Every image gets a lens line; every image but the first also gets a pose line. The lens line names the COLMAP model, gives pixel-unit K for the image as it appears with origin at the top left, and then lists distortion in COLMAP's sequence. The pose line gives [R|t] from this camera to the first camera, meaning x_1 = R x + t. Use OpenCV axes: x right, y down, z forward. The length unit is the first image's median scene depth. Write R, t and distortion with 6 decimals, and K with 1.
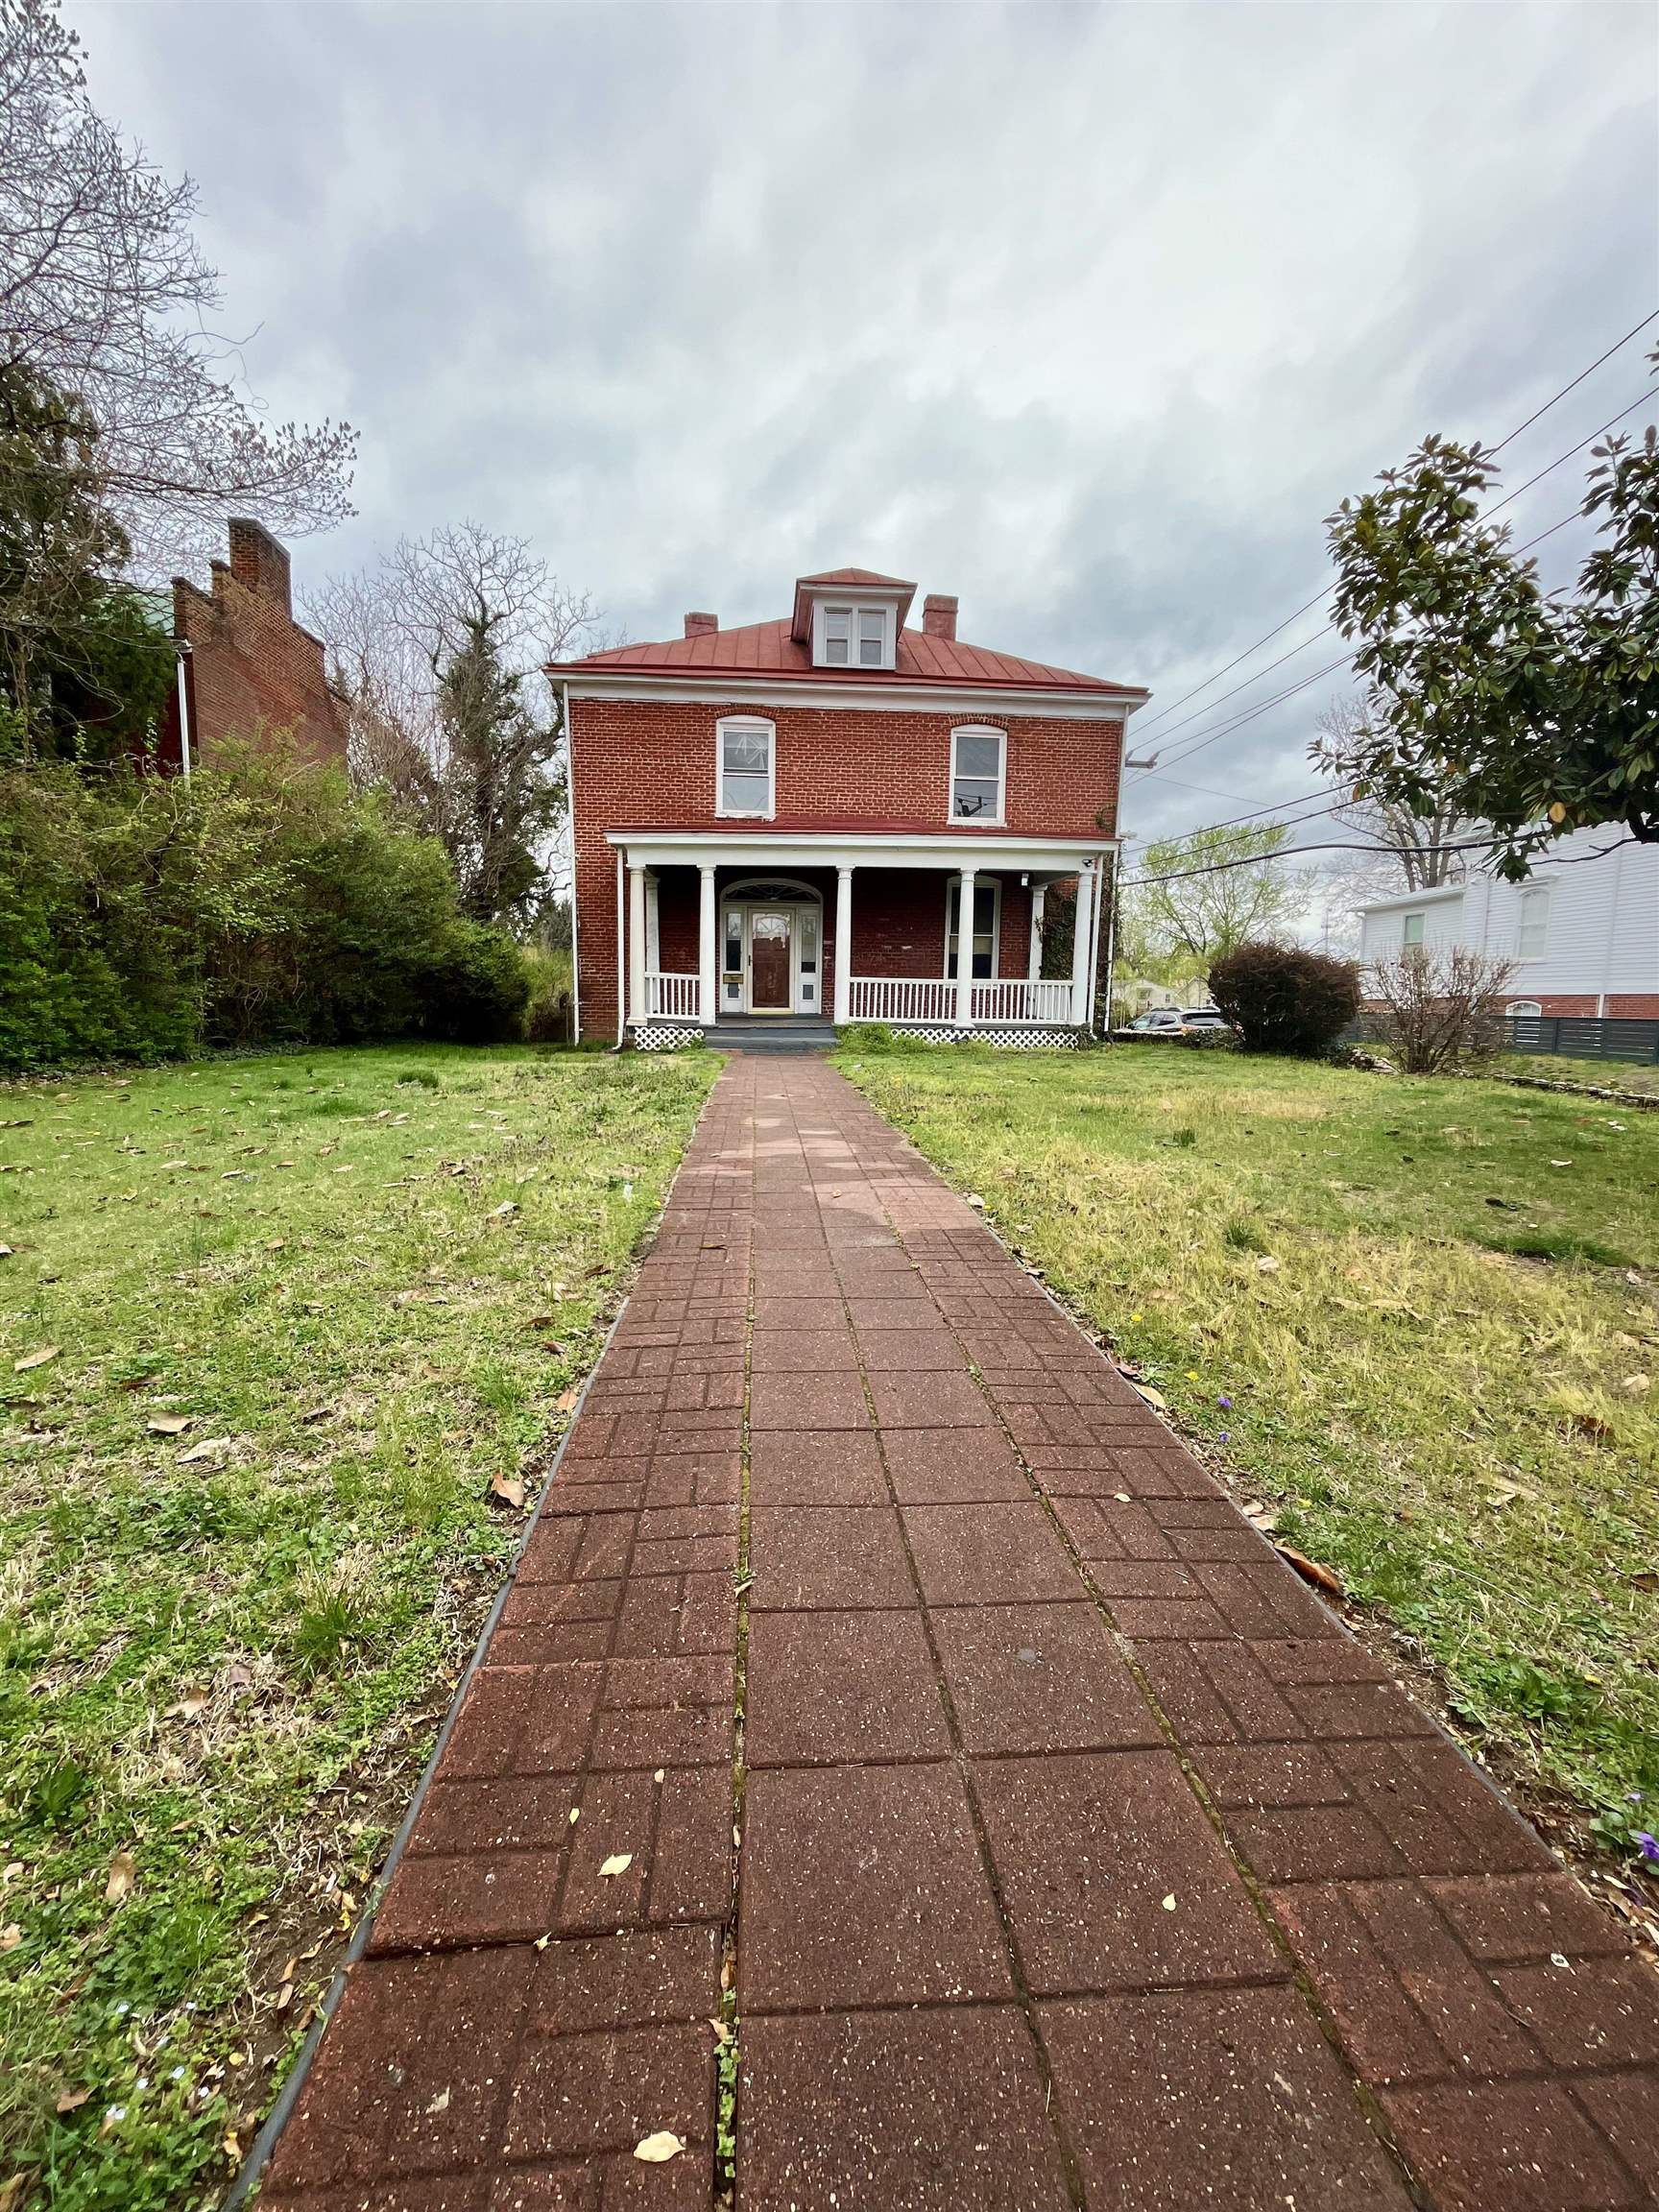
lens RADIAL K [[889.4, 0, 826.0], [0, 889.4, 1106.6], [0, 0, 1]] dist [-0.004155, -0.000139]
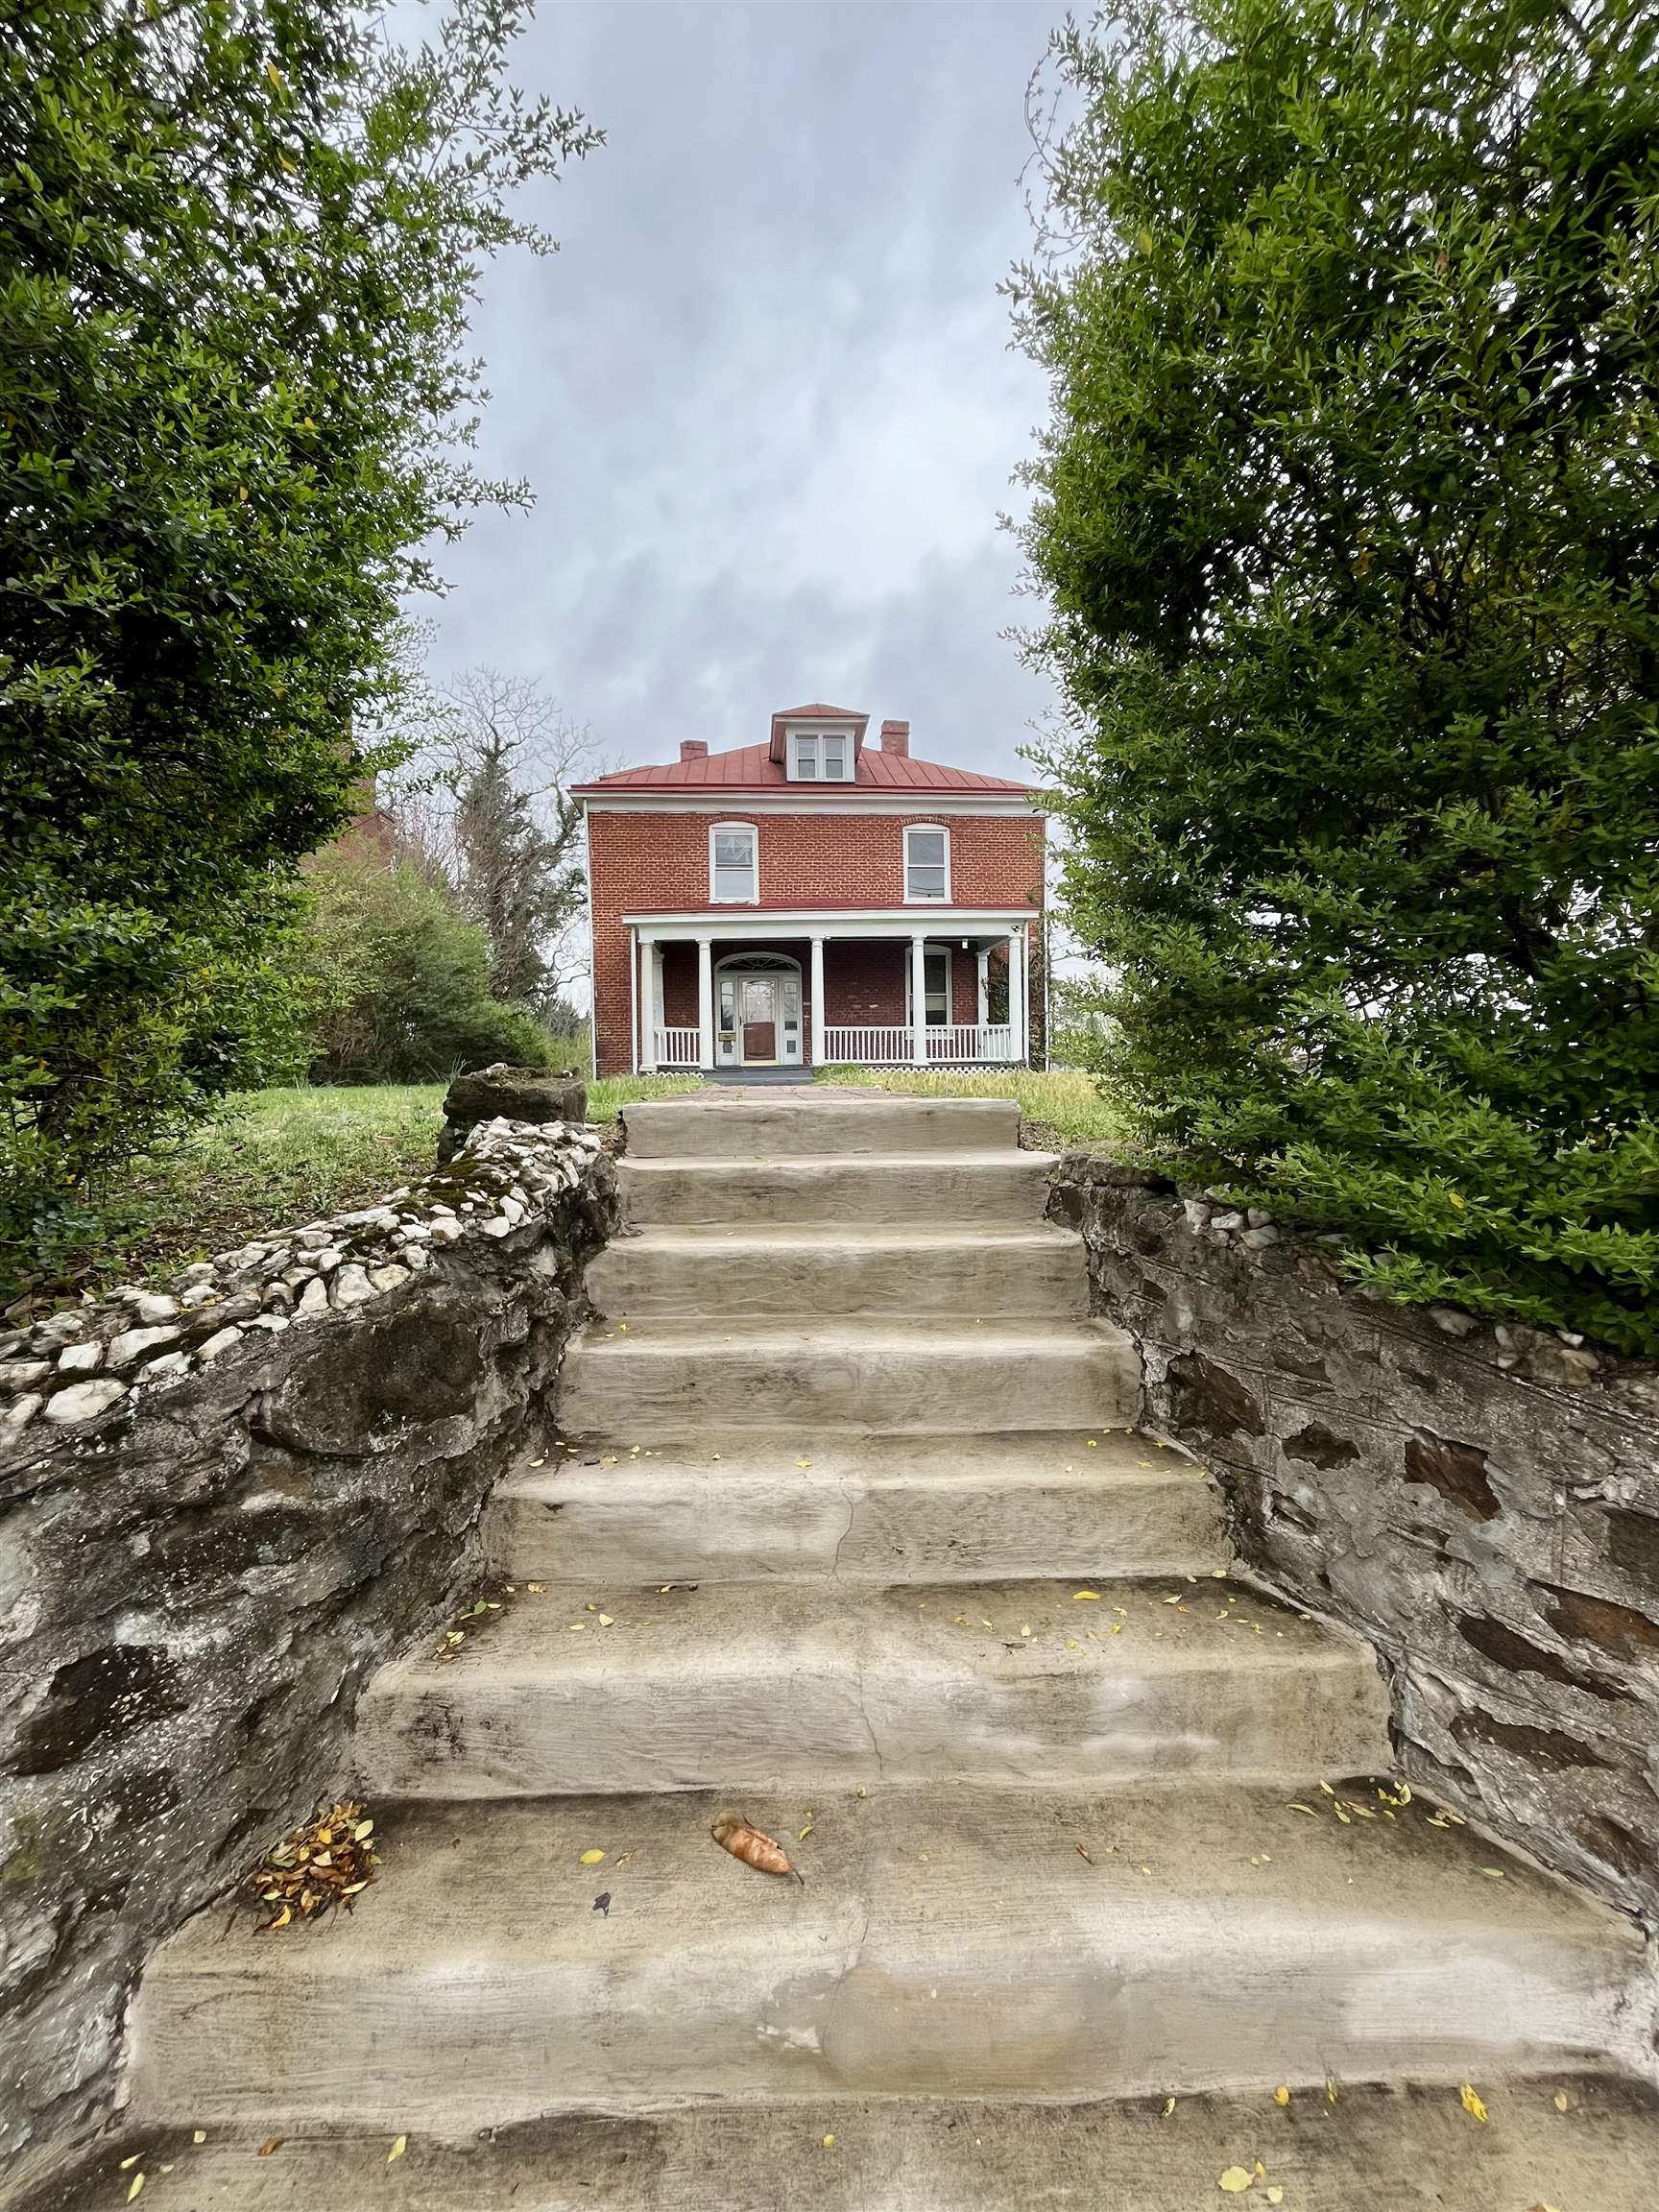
lens RADIAL K [[889.4, 0, 826.3], [0, 889.4, 1108.3], [0, 0, 1]] dist [-0.004155, -0.000139]
pose [[0.999474, -0.031394, 0.008133, 0.015161], [0.032073, 0.993997, -0.104602, 0.082654], [-0.004800, 0.104808, 0.994481, -0.170974]]
